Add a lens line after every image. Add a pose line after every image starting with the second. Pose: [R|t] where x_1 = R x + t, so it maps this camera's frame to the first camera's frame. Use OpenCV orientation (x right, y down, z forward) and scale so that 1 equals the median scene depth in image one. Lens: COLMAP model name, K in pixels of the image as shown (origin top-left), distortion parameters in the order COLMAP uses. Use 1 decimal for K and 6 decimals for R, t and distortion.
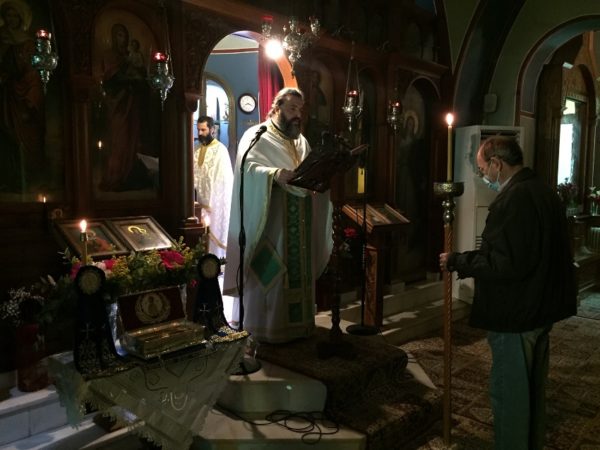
lens RADIAL K [[511.9, 0, 297.3], [0, 511.9, 223.1], [0, 0, 1]] dist [0.086868, -0.139948]
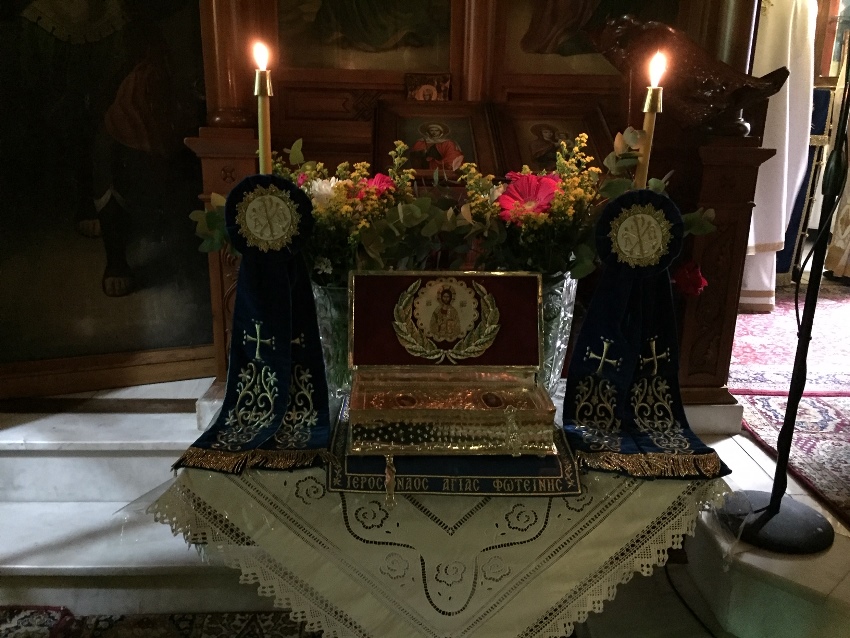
lens RADIAL K [[725.2, 0, 421.2], [0, 725.2, 316.3], [0, 0, 1]] dist [0.086868, -0.139948]
pose [[0.709647, 0.195934, -0.676764, 0.044654], [-0.076564, 0.976311, 0.202374, 0.047821], [0.700385, -0.091799, 0.707838, 0.502616]]
